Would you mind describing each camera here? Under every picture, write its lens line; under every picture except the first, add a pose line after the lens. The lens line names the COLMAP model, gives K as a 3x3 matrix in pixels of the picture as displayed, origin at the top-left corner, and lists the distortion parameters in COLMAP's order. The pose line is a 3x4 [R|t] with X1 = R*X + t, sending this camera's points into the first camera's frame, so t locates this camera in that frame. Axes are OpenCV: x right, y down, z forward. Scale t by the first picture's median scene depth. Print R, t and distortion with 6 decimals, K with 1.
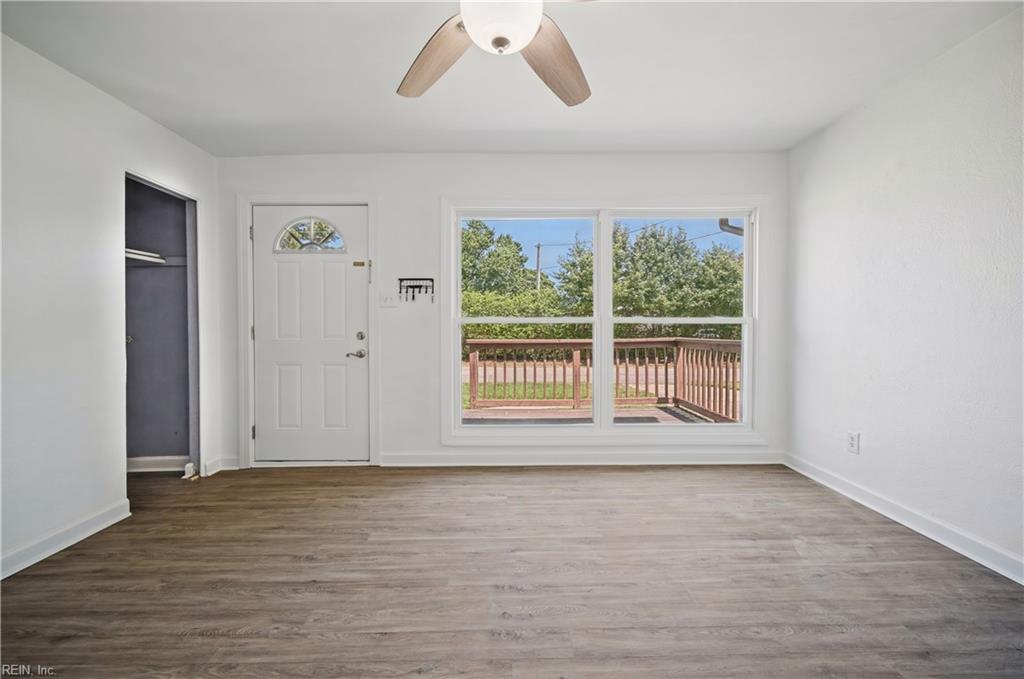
lens RADIAL K [[405.1, 0, 512.4], [0, 405.1, 331.9], [0, 0, 1]] dist [-0.007165, 0.001748]
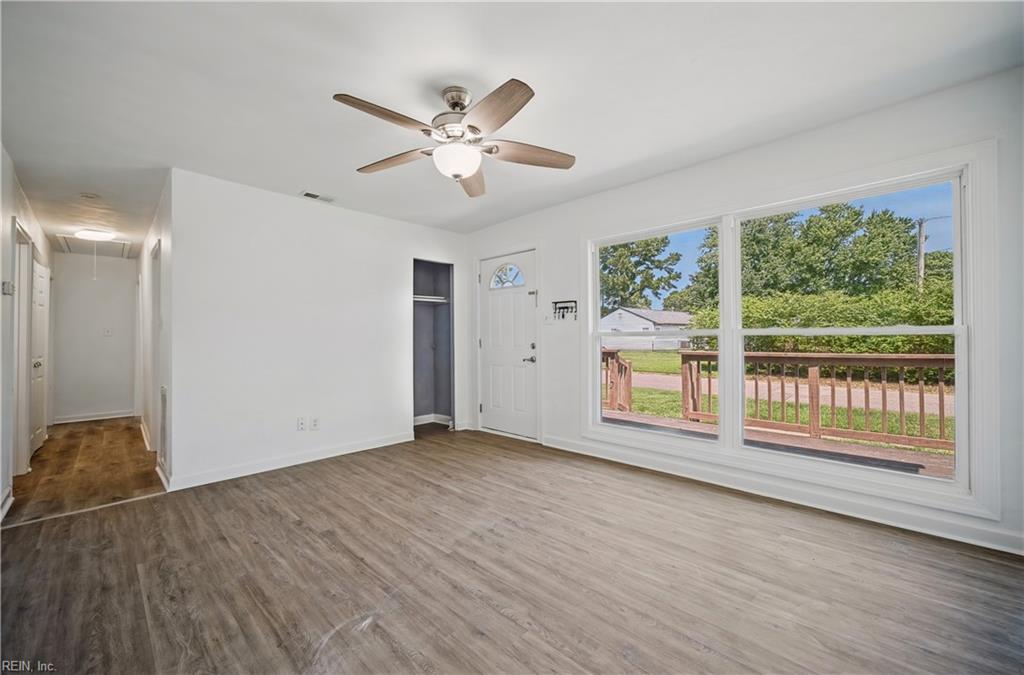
lens RADIAL K [[405.1, 0, 508.4], [0, 405.1, 334.2], [0, 0, 1]] dist [-0.007165, 0.001748]
pose [[0.705254, -0.009613, -0.708890, 0.561554], [-0.003974, 0.999839, -0.017512, -0.005928], [0.708944, 0.015167, 0.705102, -0.020808]]
